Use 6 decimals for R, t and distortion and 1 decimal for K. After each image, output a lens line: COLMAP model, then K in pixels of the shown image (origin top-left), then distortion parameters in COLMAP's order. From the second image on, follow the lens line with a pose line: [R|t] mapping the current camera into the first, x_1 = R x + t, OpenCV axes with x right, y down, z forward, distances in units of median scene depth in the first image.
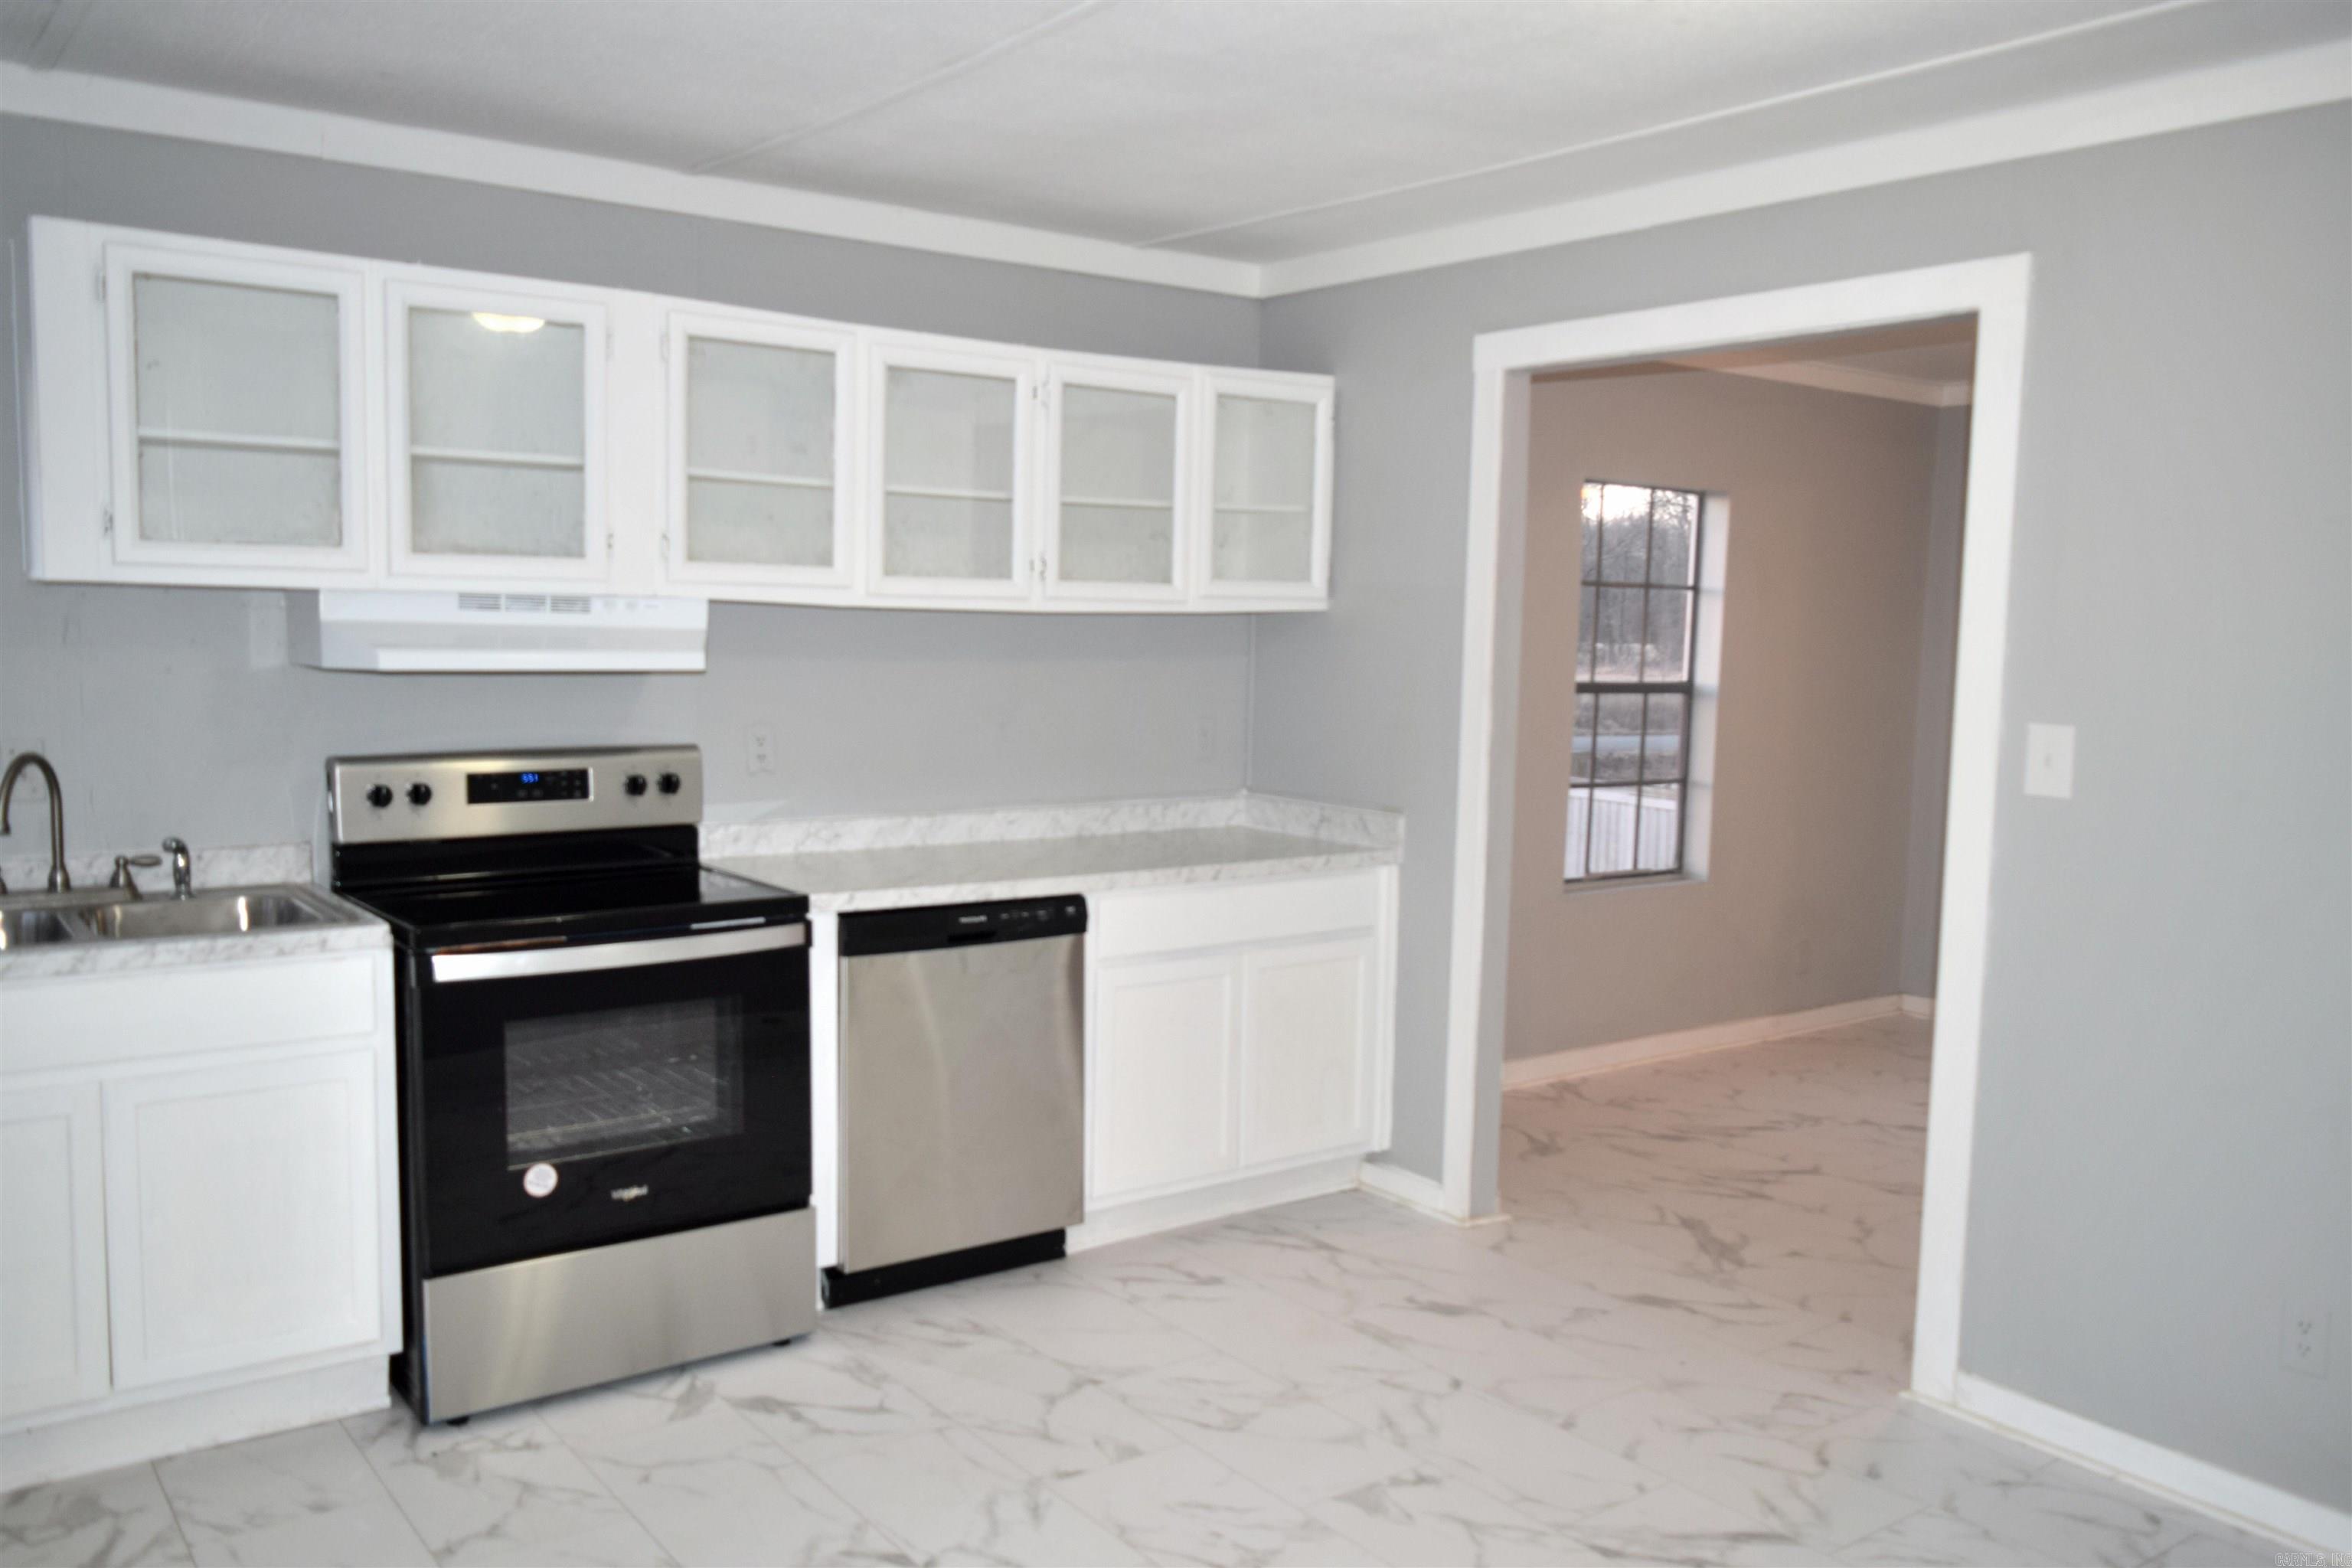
lens RADIAL K [[1869.7, 0, 1176.0], [0, 1869.7, 784.0], [0, 0, 1]] dist [-0.012383, 0.006651]
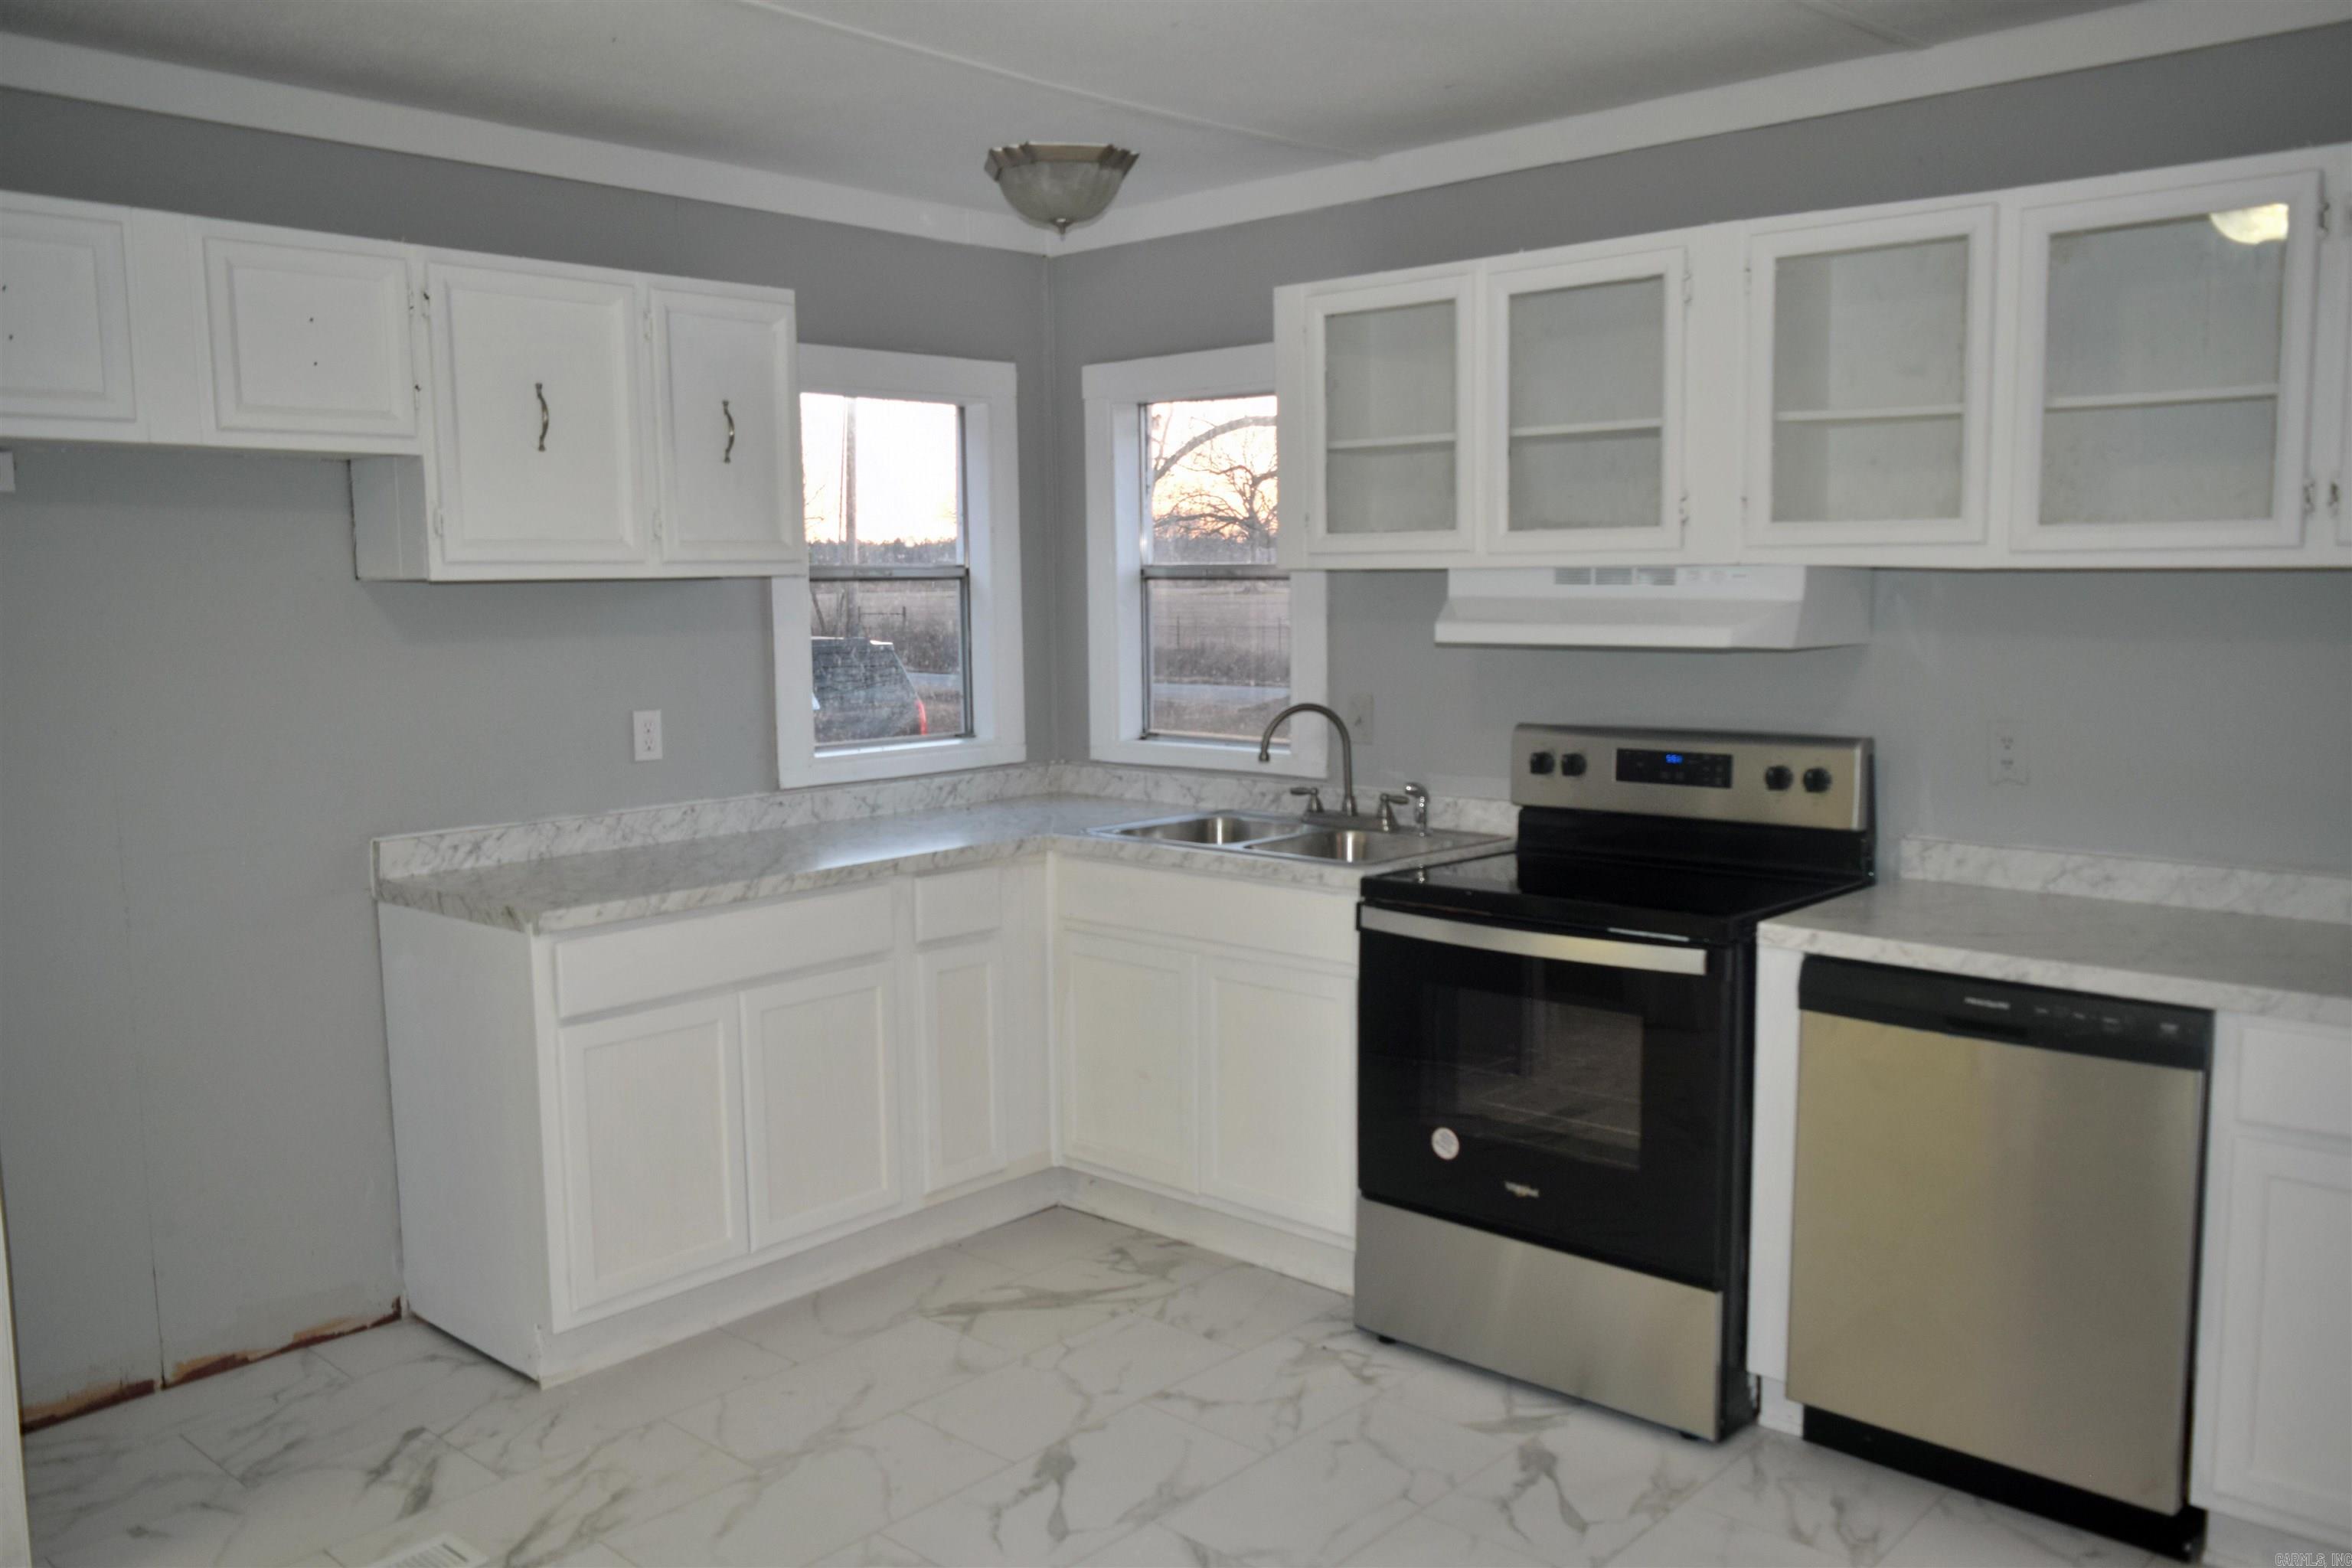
lens RADIAL K [[1838.4, 0, 1176.0], [0, 1838.4, 784.0], [0, 0, 1]] dist [-0.016373, 0.011268]
pose [[0.184426, 0.083814, -0.979266, 0.532841], [-0.075519, 0.994620, 0.070906, -0.038431], [0.979941, 0.060876, 0.189764, 0.580895]]
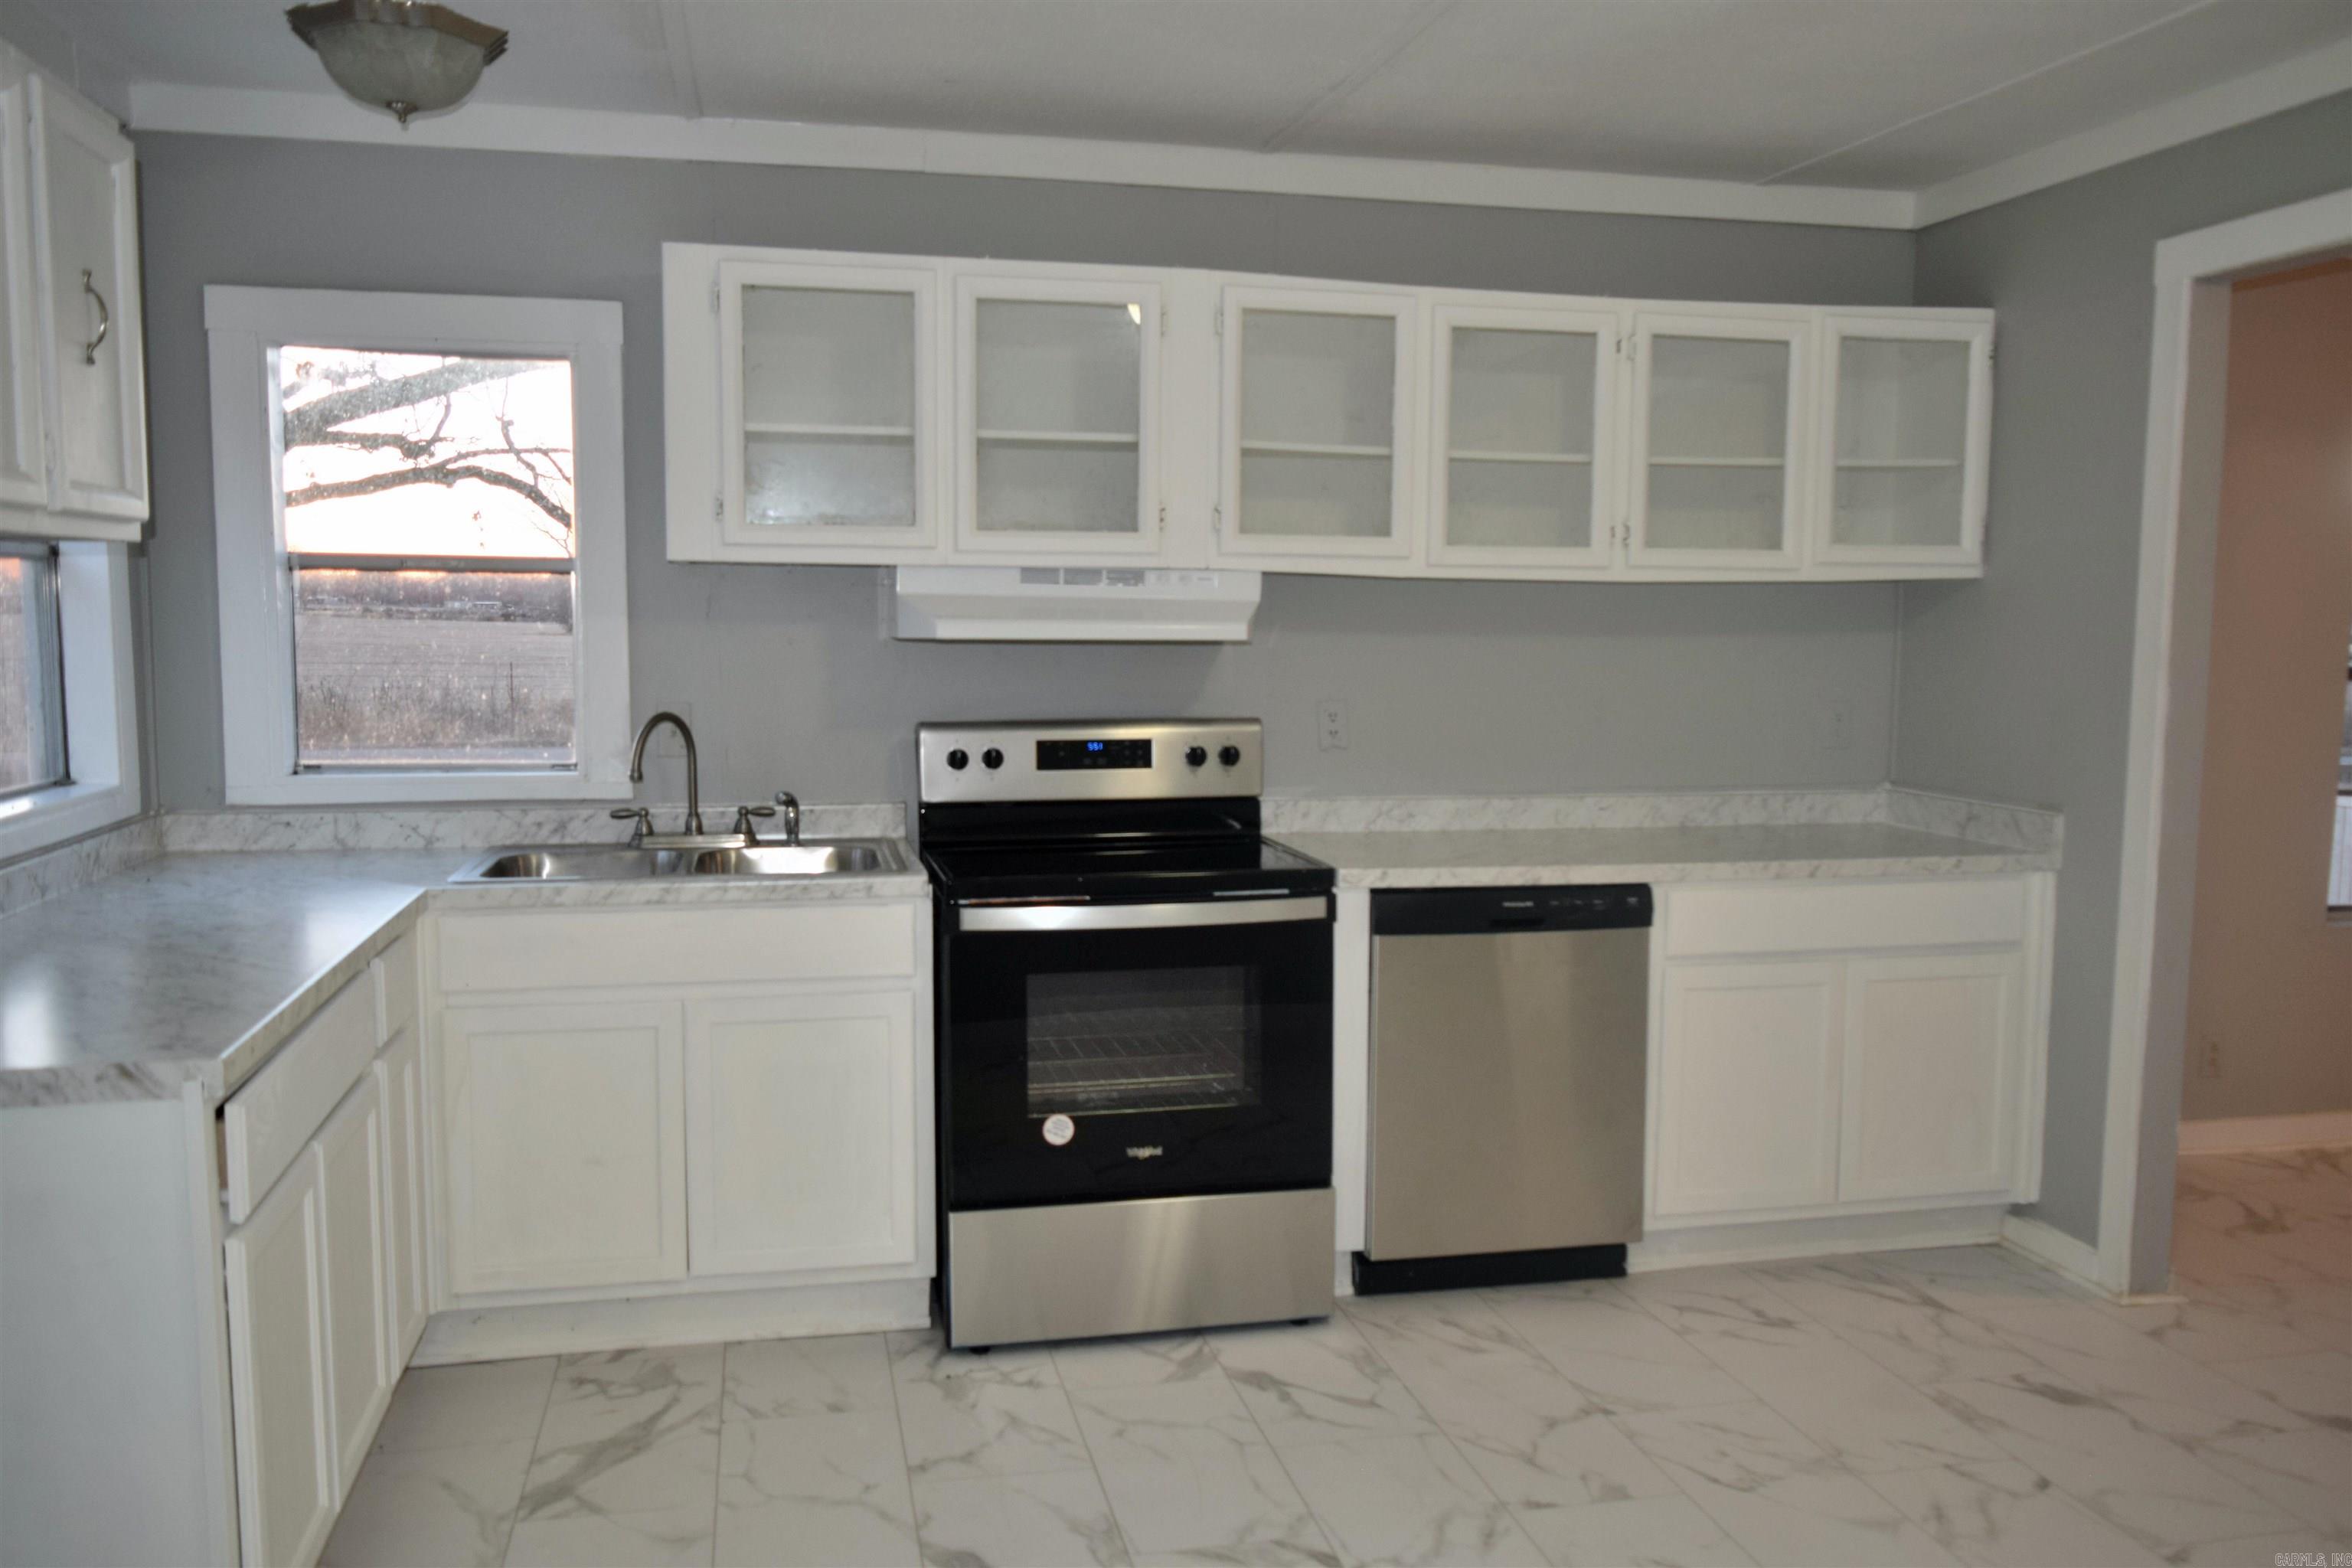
lens RADIAL K [[1838.4, 0, 1176.0], [0, 1838.4, 784.0], [0, 0, 1]] dist [-0.016373, 0.011268]
pose [[0.910838, 0.023384, -0.412102, 0.119751], [-0.025563, 0.999673, 0.000226, 0.016562], [0.411972, 0.010329, 0.911138, 0.085127]]
